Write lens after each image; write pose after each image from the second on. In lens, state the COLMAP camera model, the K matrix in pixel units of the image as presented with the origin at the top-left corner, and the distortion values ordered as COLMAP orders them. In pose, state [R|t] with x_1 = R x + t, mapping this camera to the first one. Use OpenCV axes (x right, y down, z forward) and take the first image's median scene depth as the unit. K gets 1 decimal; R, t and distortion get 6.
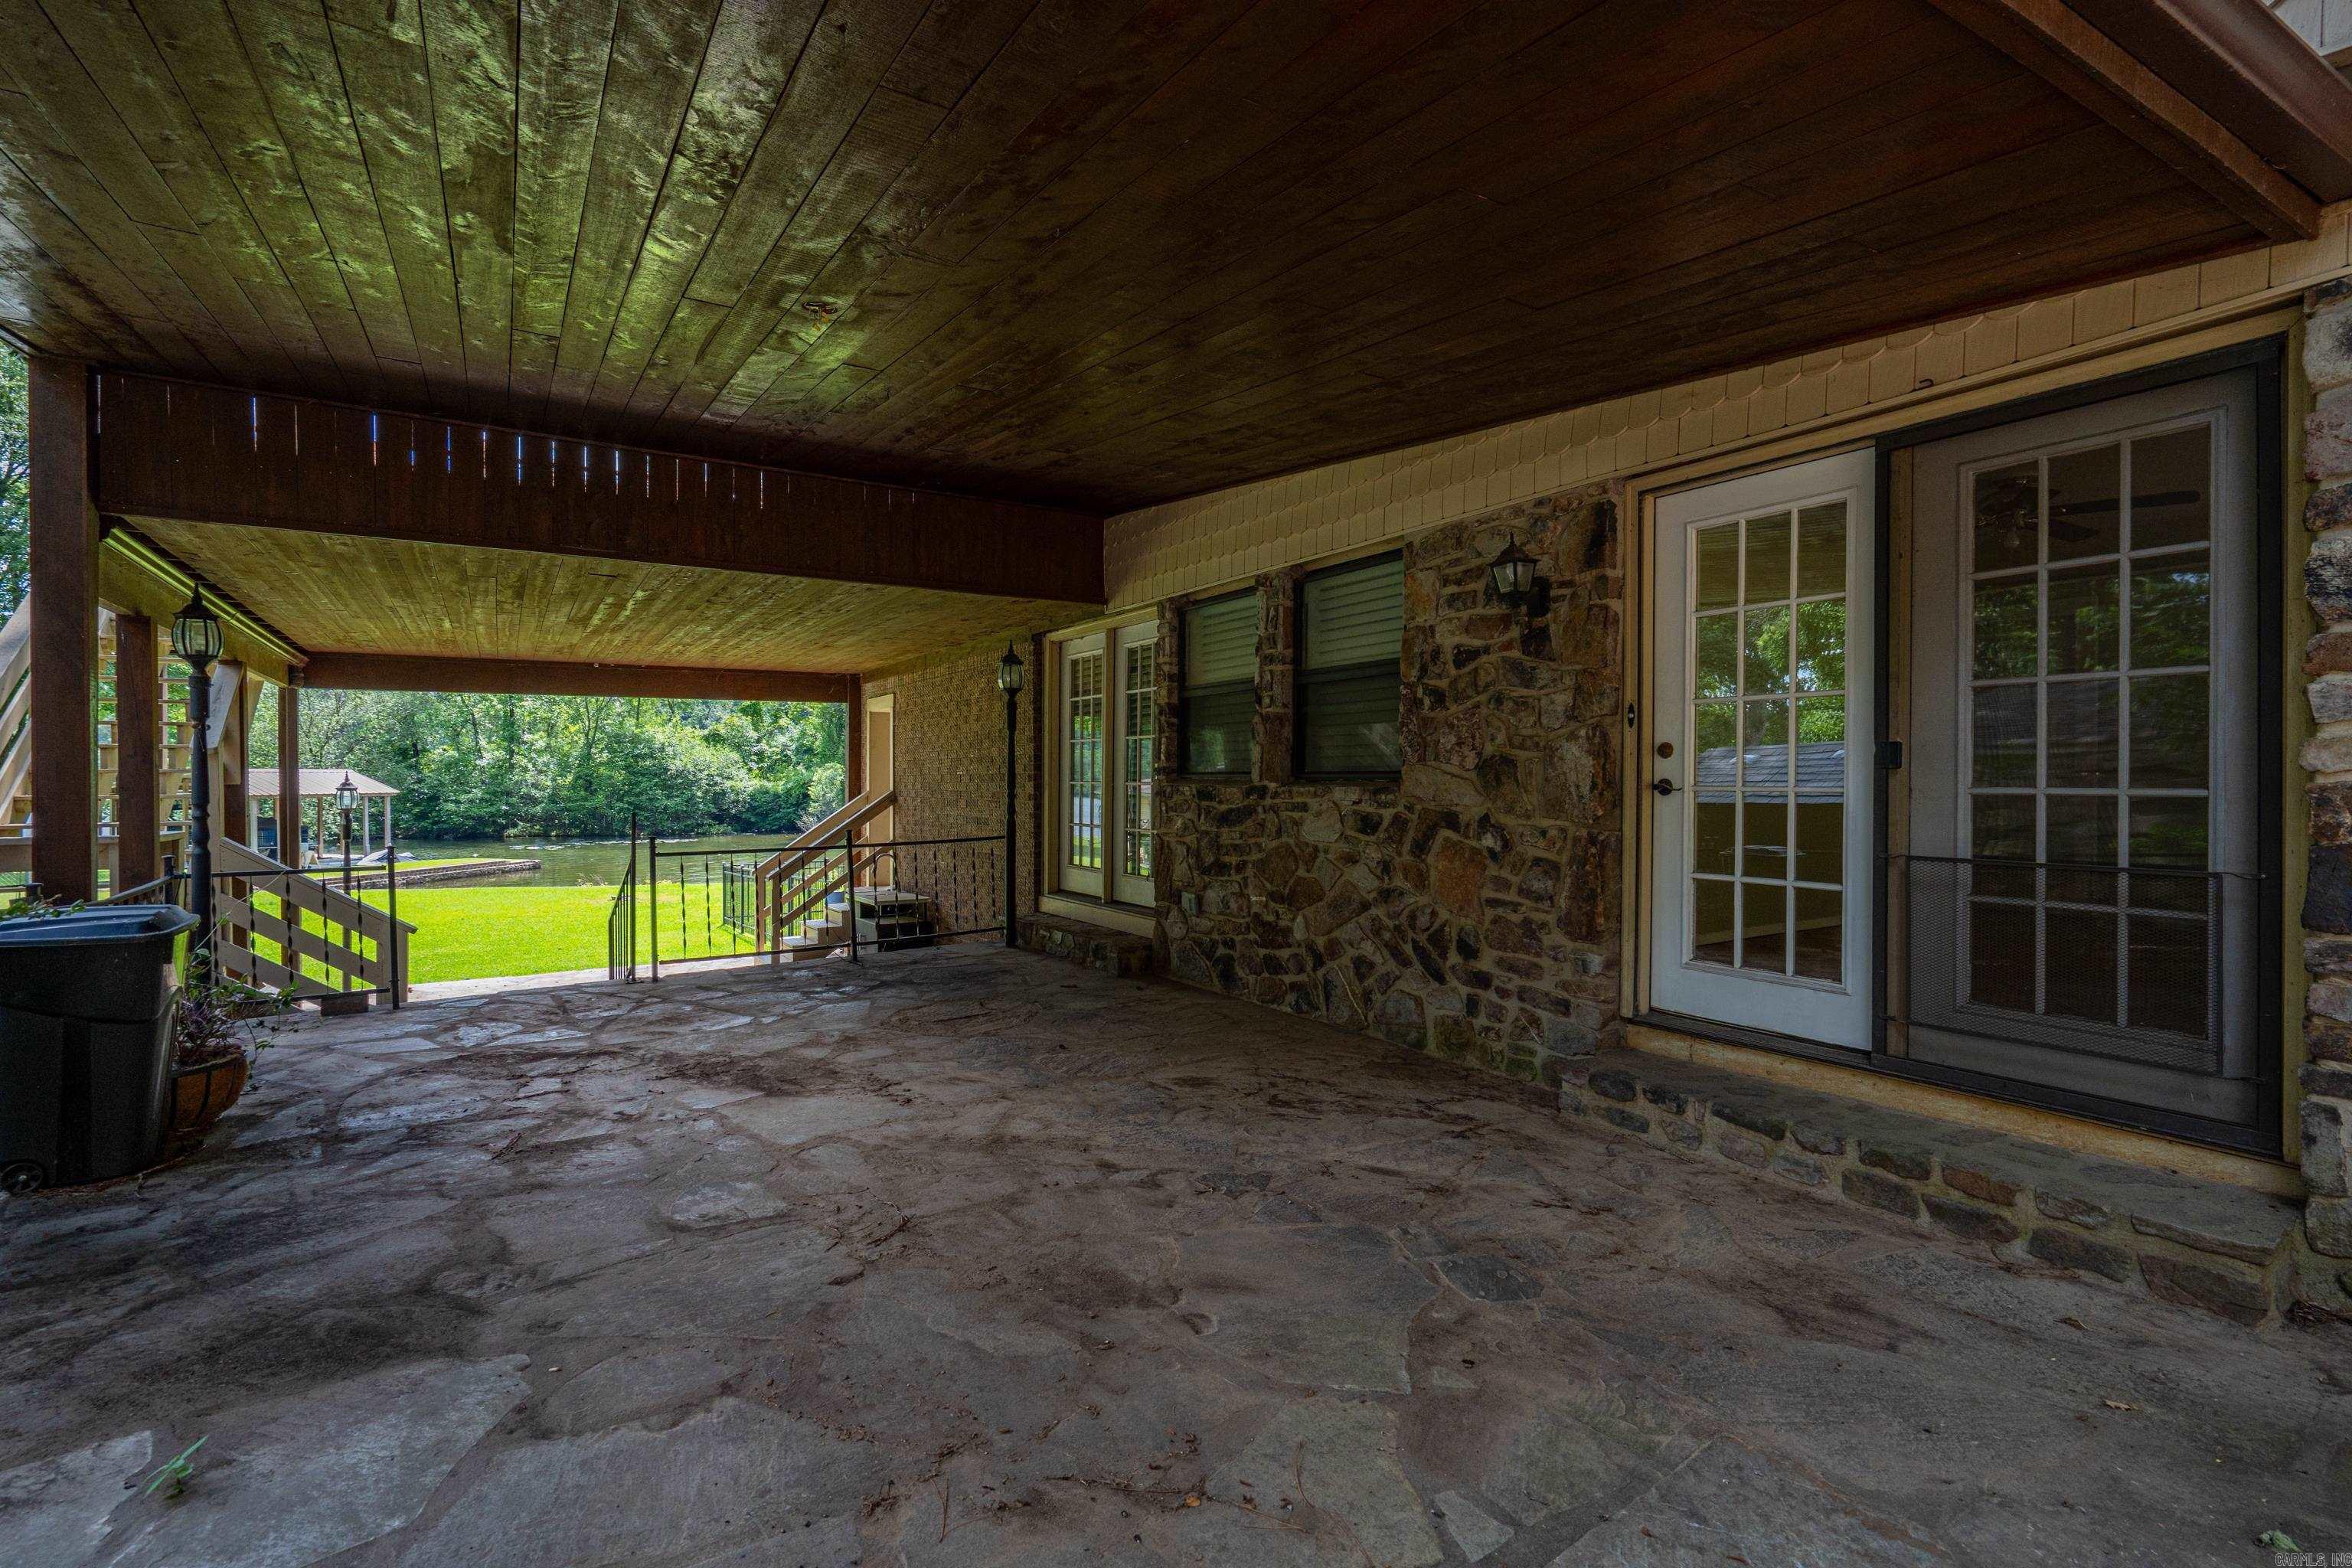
lens RADIAL K [[1089.7, 0, 1176.0], [0, 1089.7, 784.0], [0, 0, 1]] dist [0.002858, 0.000744]
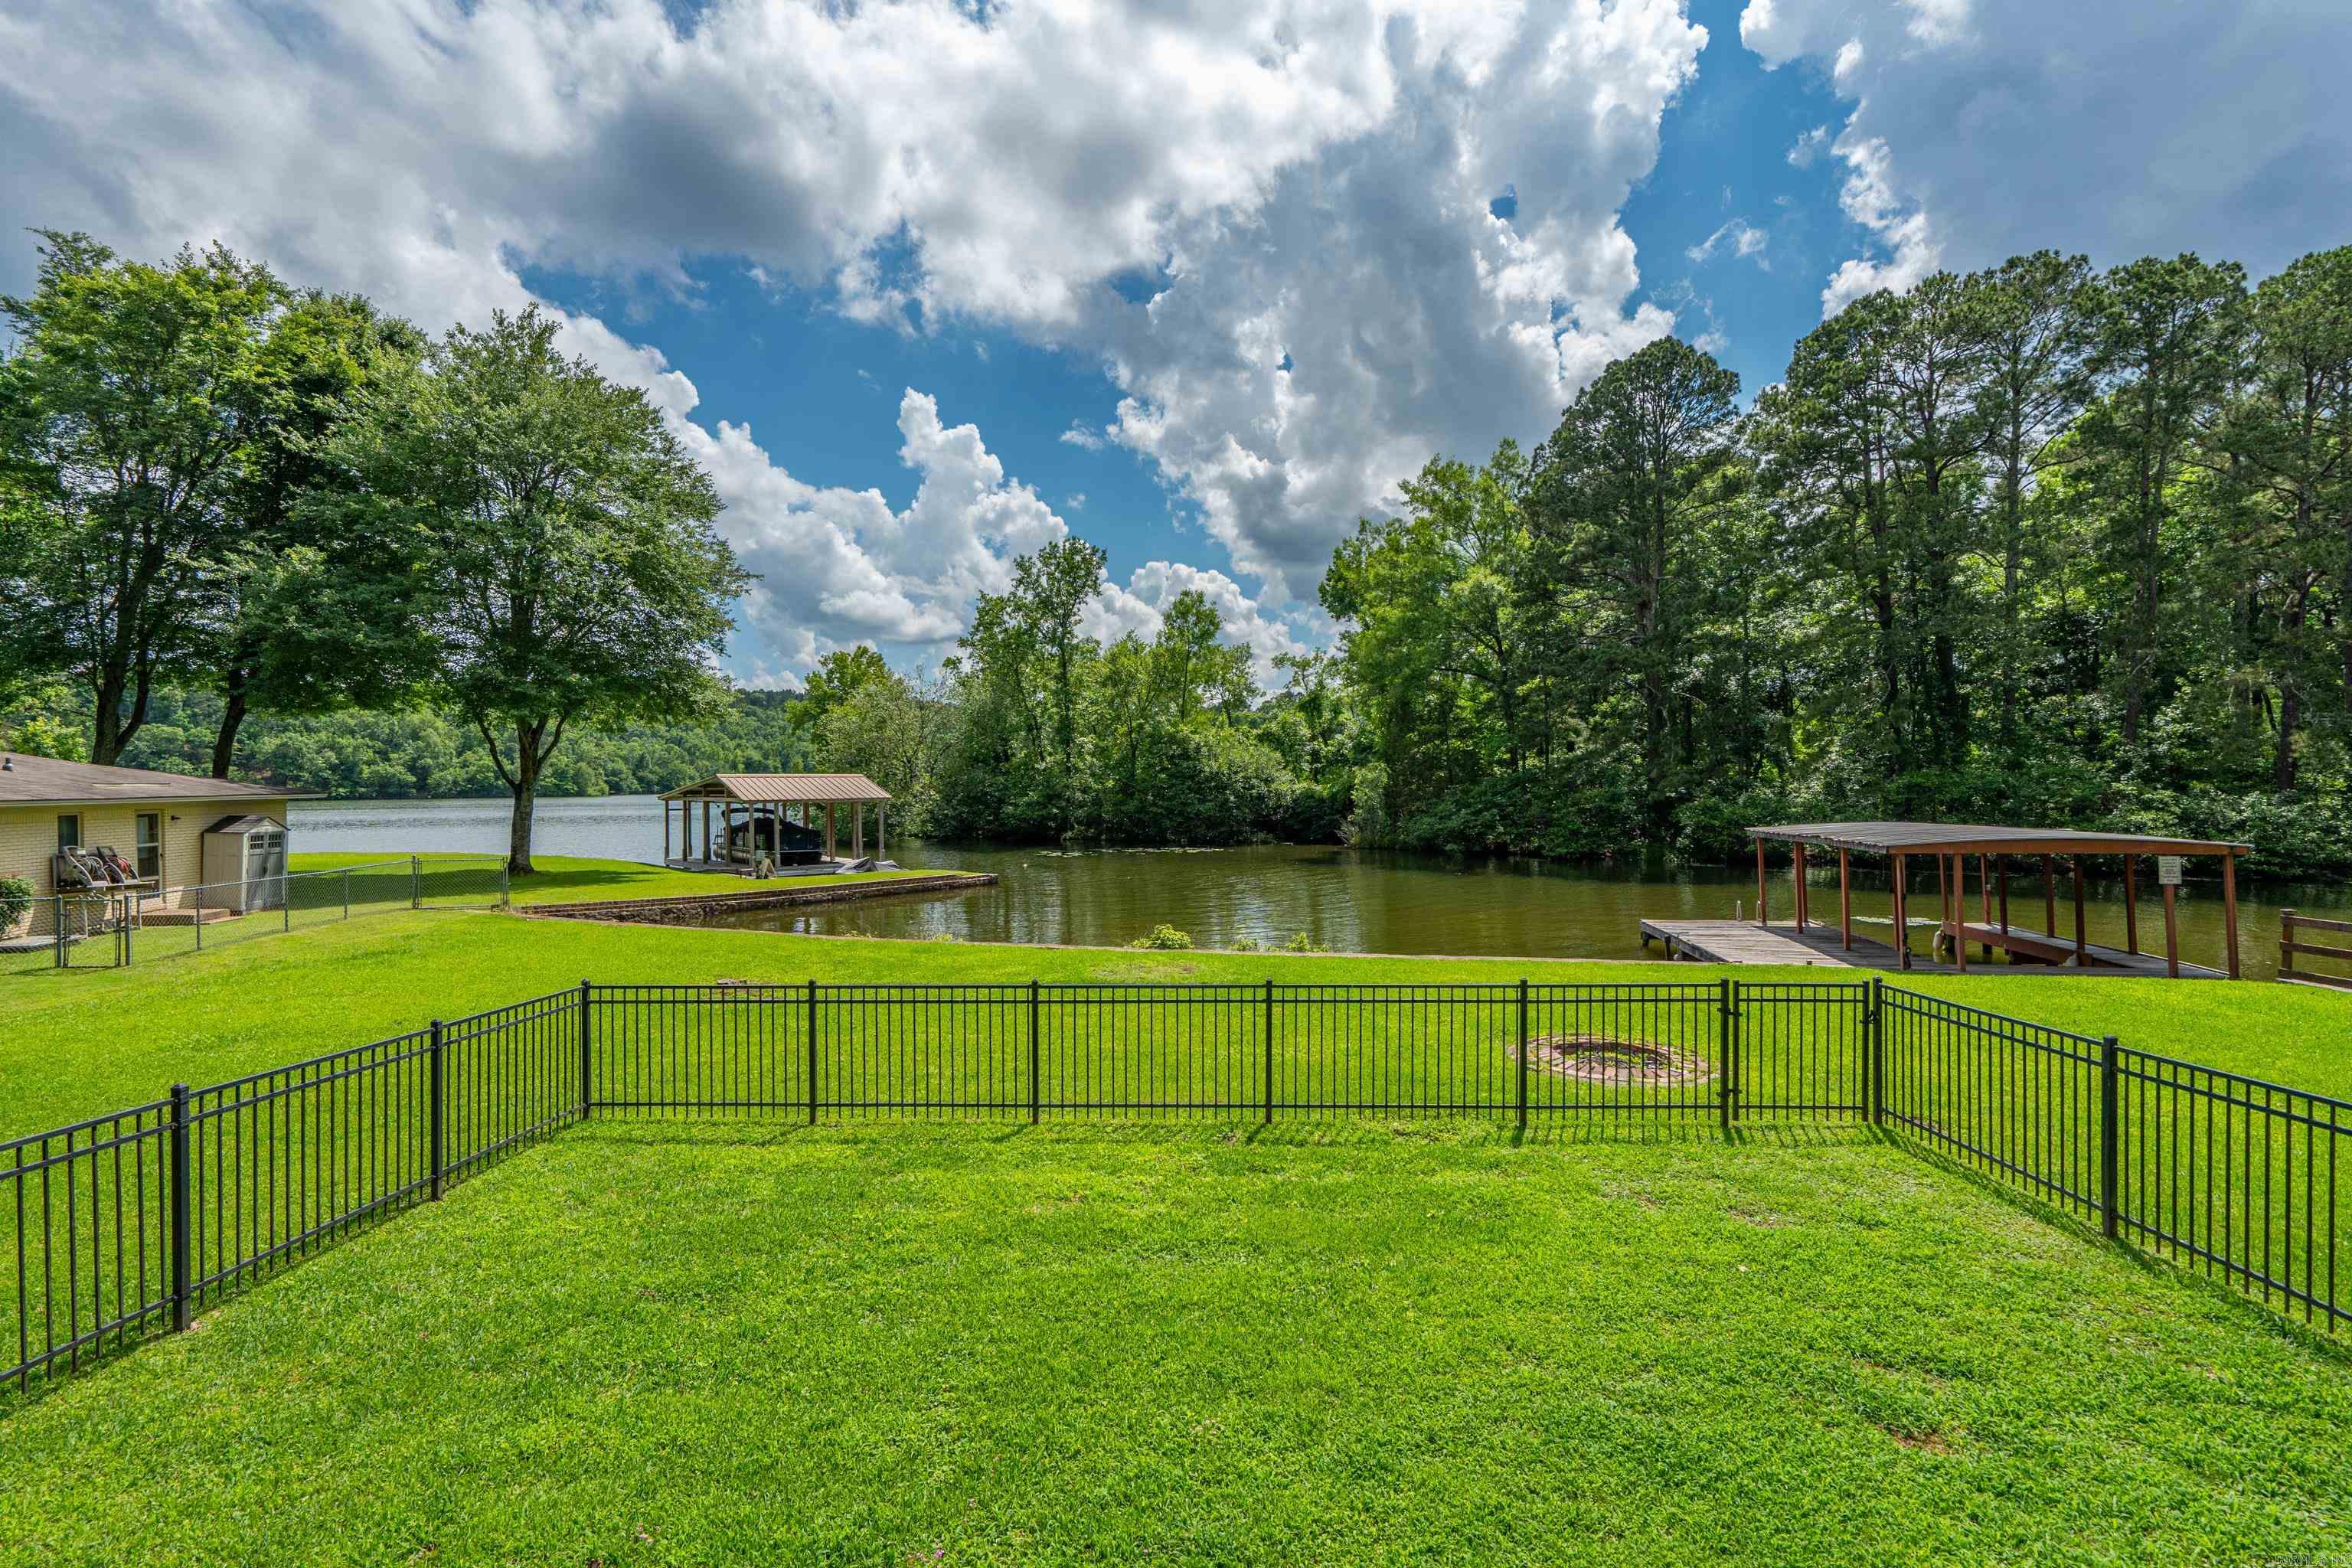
lens RADIAL K [[1089.7, 0, 1176.0], [0, 1089.7, 784.0], [0, 0, 1]] dist [0.002858, 0.000744]
pose [[0.835304, 0.000529, -0.549788, 0.020861], [-0.000440, 1.000000, 0.000294, -0.003078], [0.549788, -0.000004, 0.835304, 0.218639]]
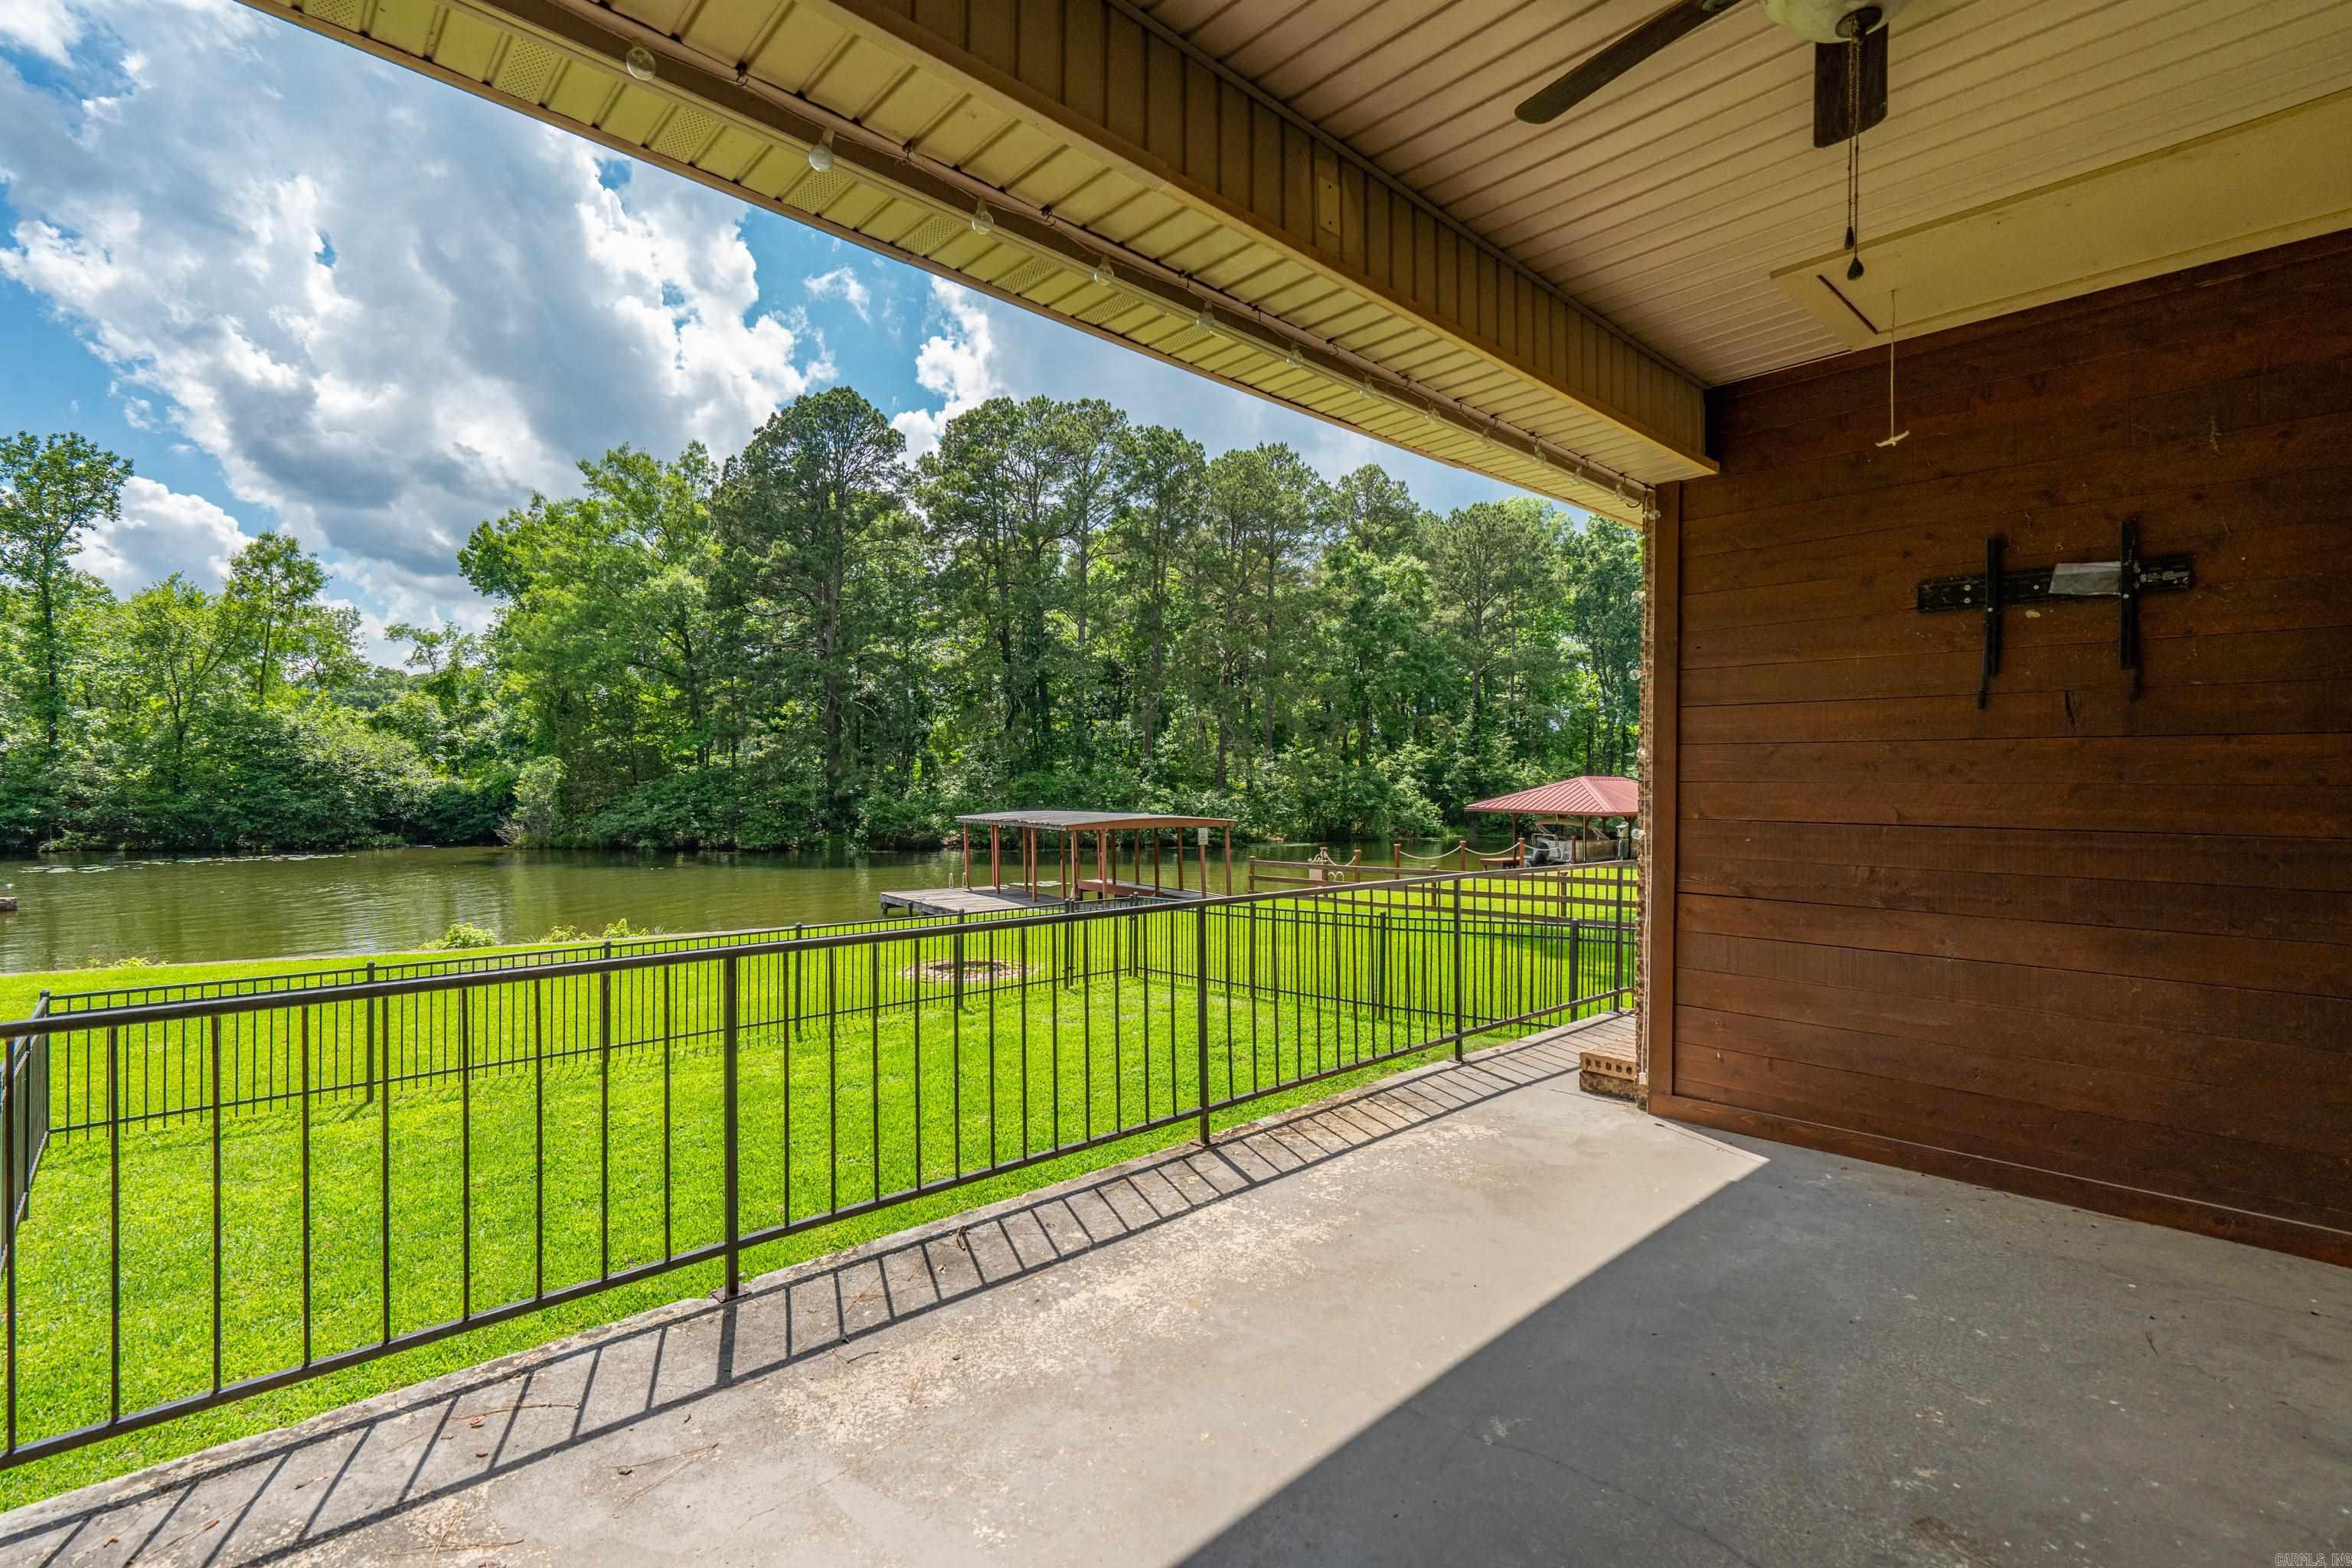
lens RADIAL K [[1074.6, 0, 1185.4], [0, 1074.6, 786.4], [0, 0, 1]] dist [0.001226, -0.000470]
pose [[0.979006, 0.009111, 0.203627, -0.022238], [-0.009203, 0.999958, -0.000496, -0.001272], [-0.203622, -0.001388, 0.979049, 0.152554]]
